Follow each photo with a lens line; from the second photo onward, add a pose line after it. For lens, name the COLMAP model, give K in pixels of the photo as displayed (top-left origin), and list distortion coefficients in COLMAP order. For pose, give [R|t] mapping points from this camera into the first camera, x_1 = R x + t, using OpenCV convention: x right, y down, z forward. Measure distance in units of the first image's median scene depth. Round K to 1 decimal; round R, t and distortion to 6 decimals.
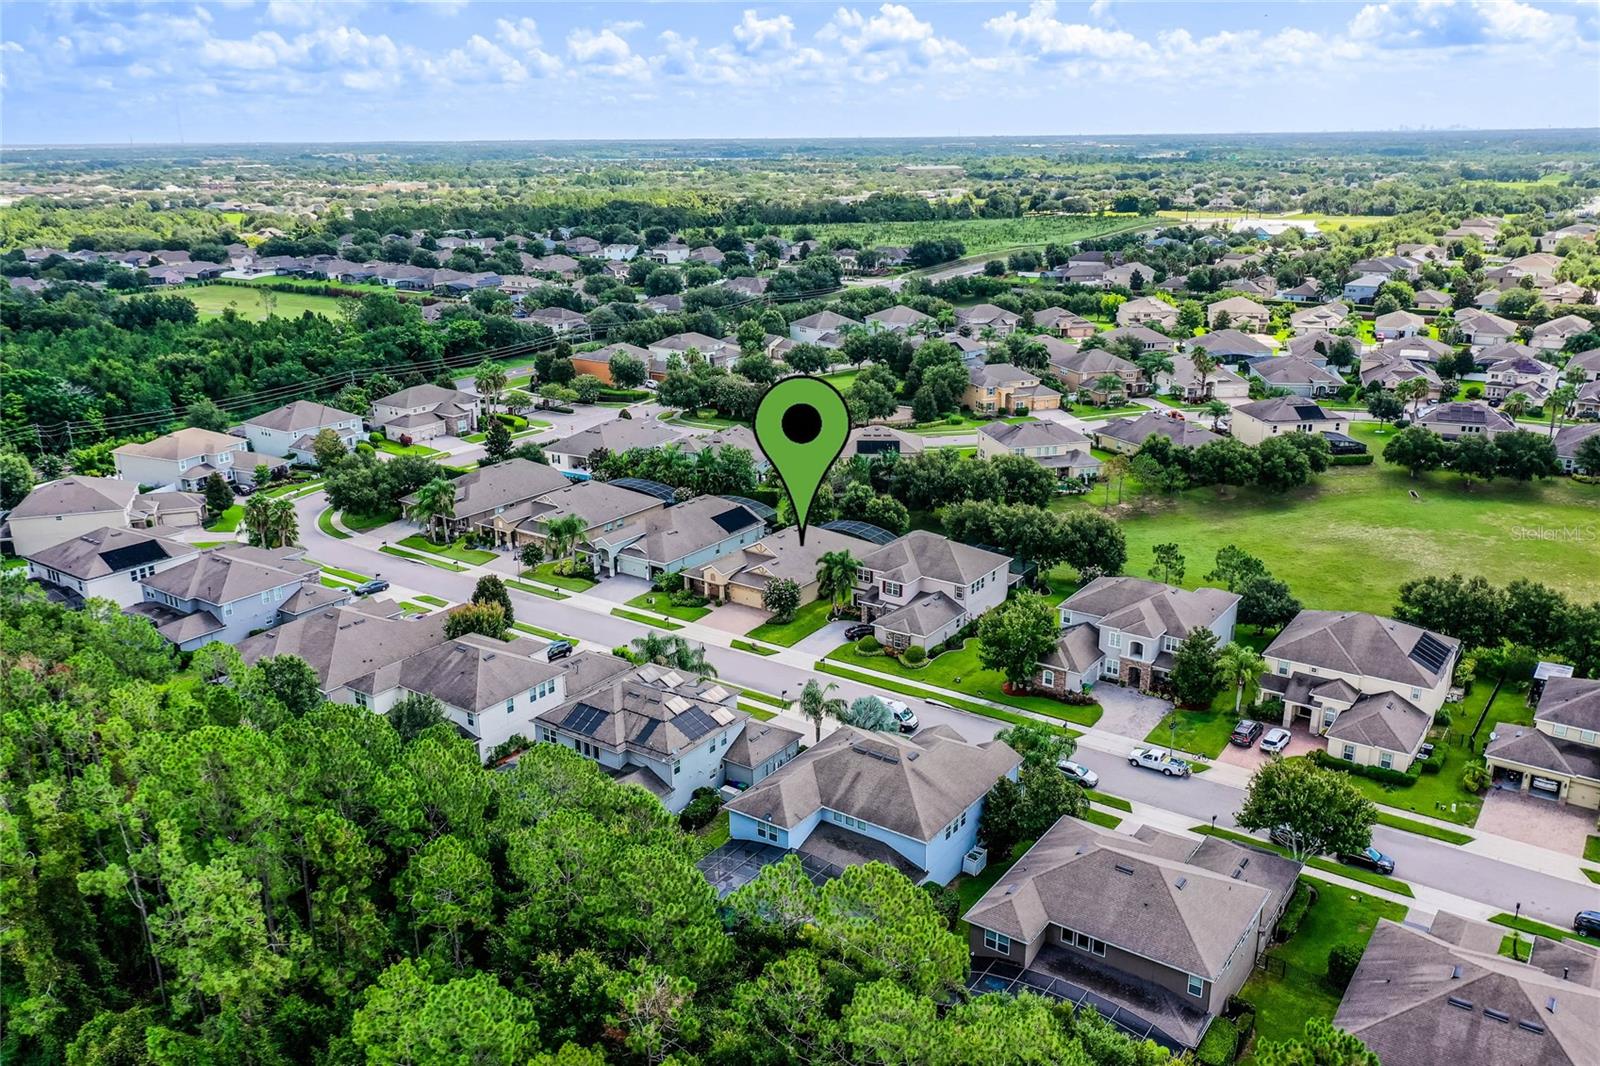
lens RADIAL K [[1245.1, 0, 800.0], [0, 1245.1, 533.0], [0, 0, 1]] dist [0.011237, 0.003289]
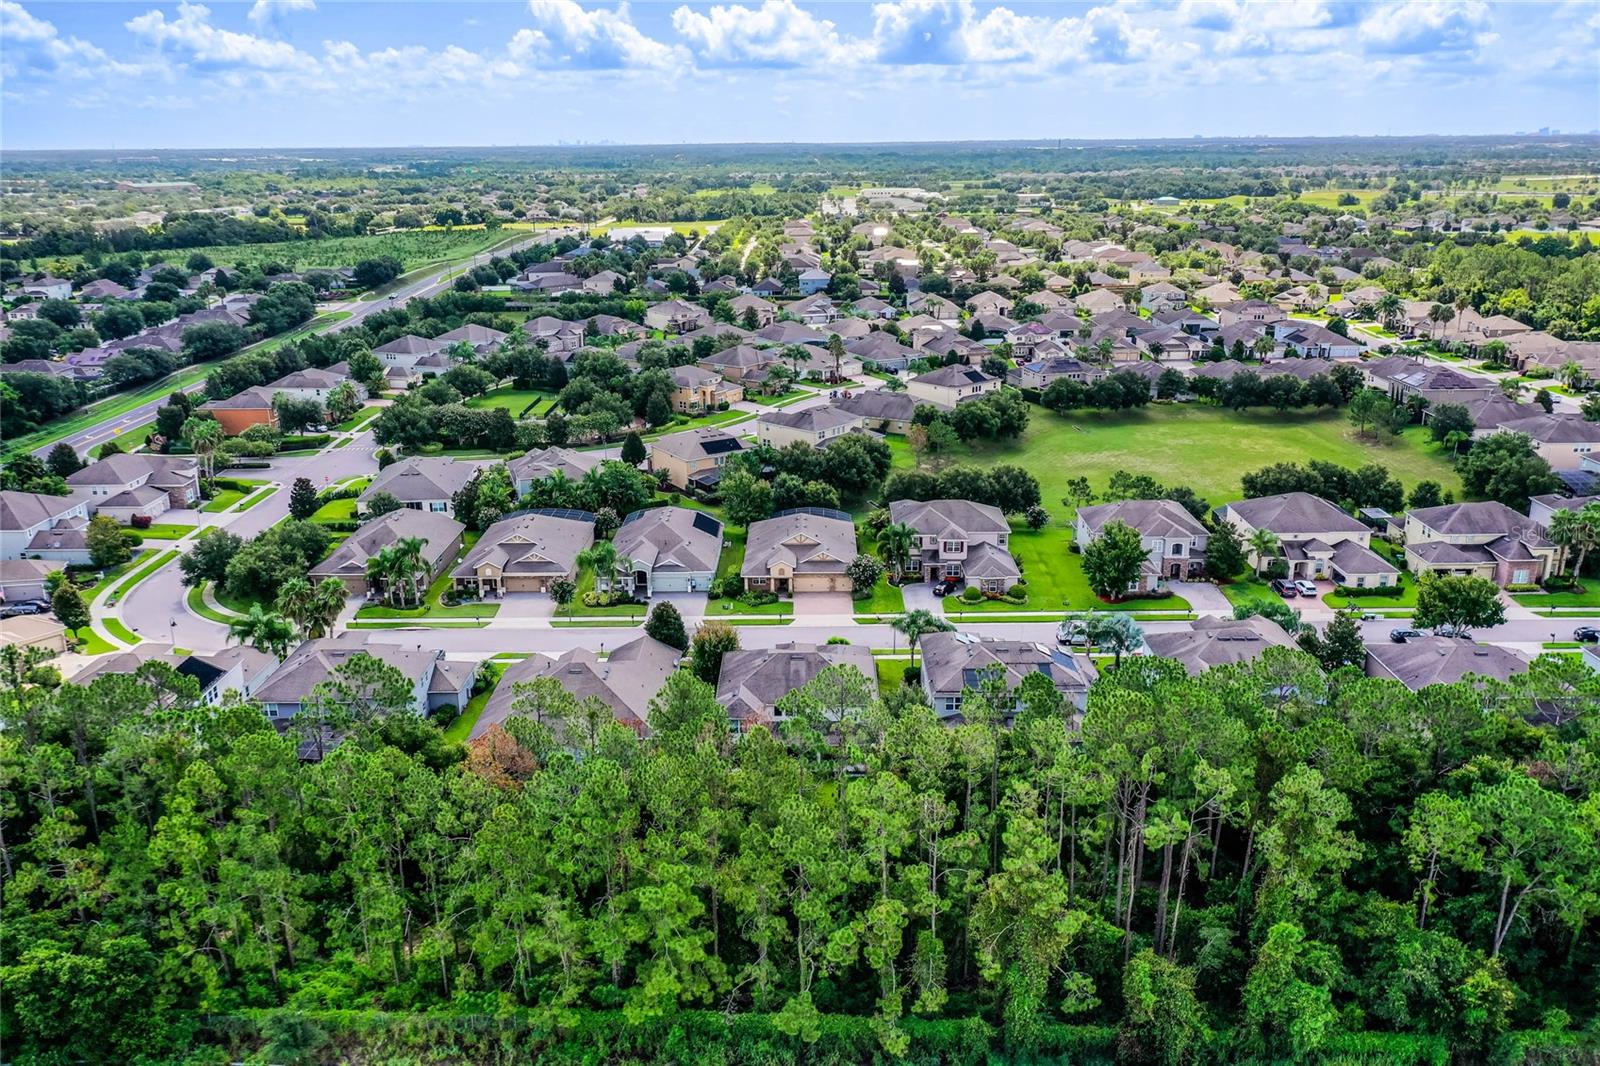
lens RADIAL K [[1245.1, 0, 800.0], [0, 1245.1, 533.0], [0, 0, 1]] dist [0.011237, 0.003289]
pose [[0.821609, -0.170275, 0.544026, -0.375434], [0.175856, 0.983509, 0.042243, -0.023261], [-0.542248, 0.060963, 0.838004, 0.064106]]
